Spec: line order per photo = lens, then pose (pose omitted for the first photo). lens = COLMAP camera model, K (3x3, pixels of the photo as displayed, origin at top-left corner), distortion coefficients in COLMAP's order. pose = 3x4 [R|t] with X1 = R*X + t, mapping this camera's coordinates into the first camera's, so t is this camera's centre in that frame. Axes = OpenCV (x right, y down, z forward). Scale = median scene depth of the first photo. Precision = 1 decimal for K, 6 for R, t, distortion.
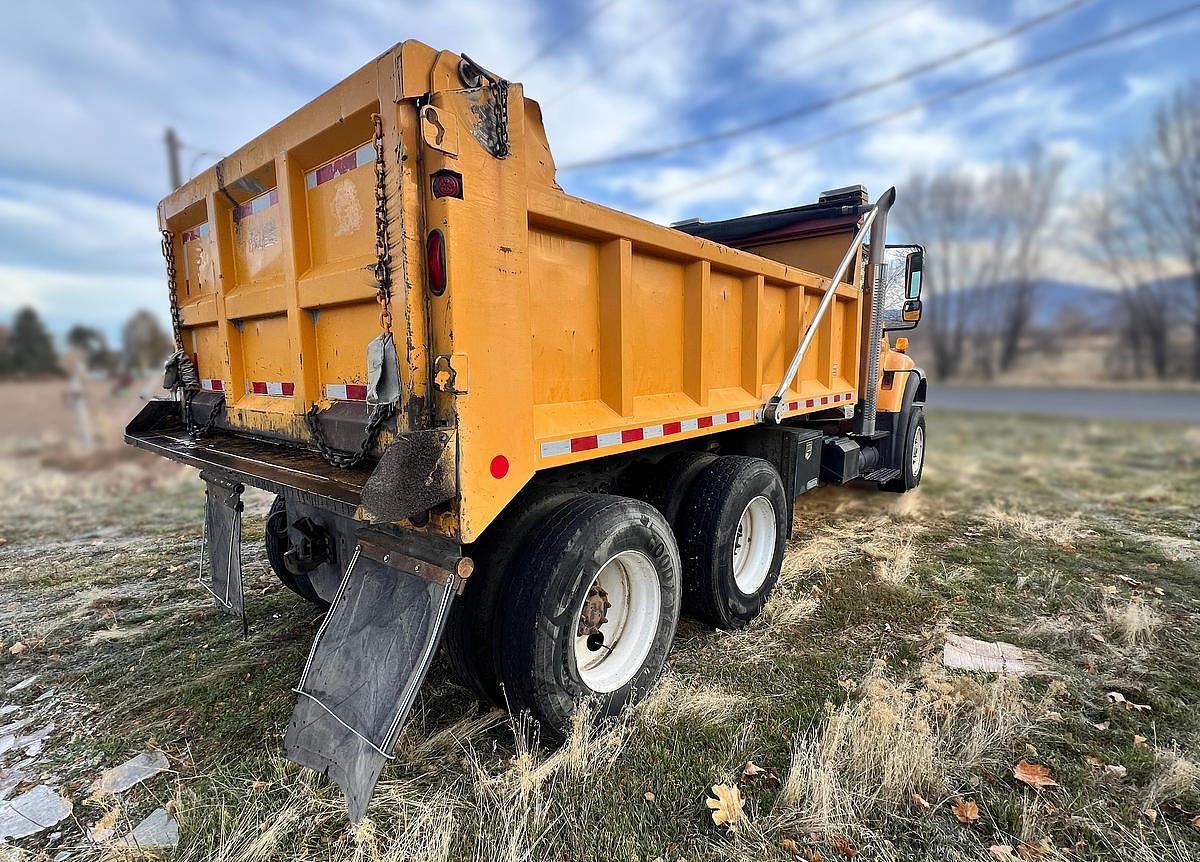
lens RADIAL K [[578.0, 0, 599.3], [0, 578.0, 447.7], [0, 0, 1]] dist [-0.002505, -0.000406]
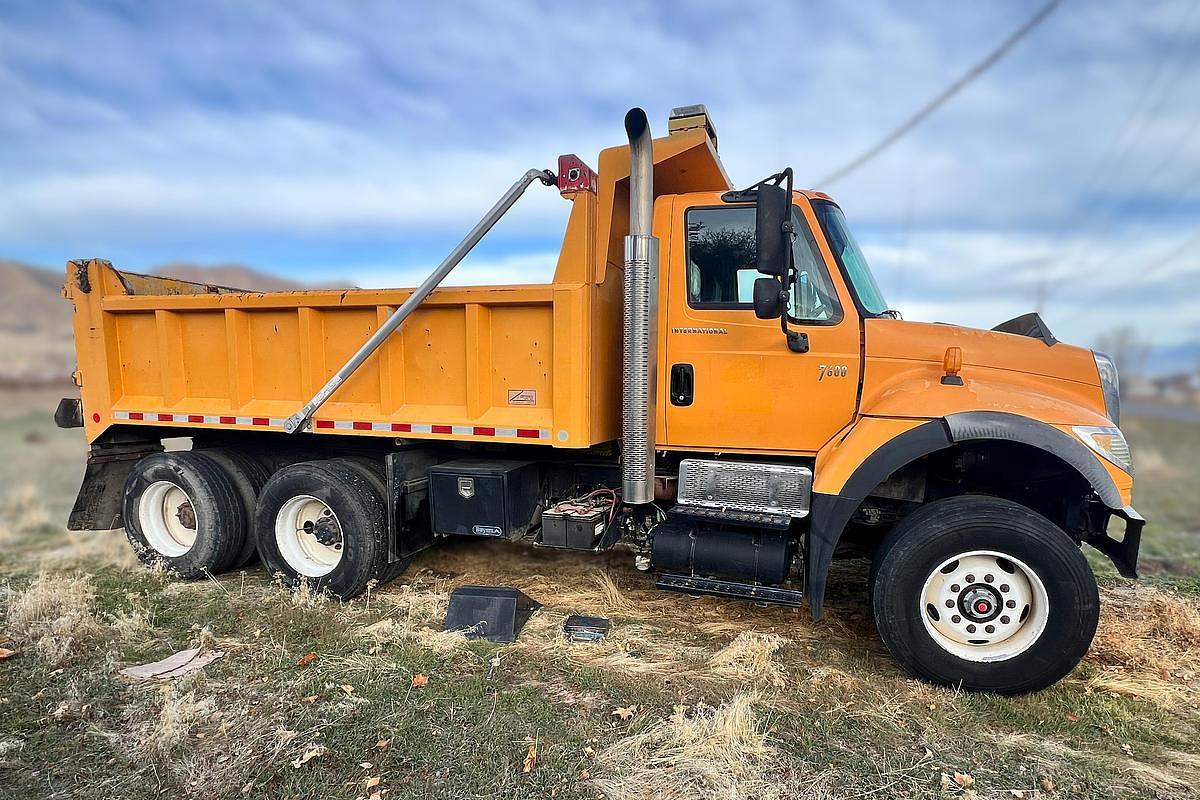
lens RADIAL K [[654.7, 0, 649.2], [0, 654.7, 476.3], [0, 0, 1]] dist [-0.000558, 0.000125]
pose [[0.375631, 0.167519, -0.911503, 2.218897], [-0.151870, 0.981359, 0.117772, -0.275058], [0.914241, 0.094191, 0.394070, 1.411105]]
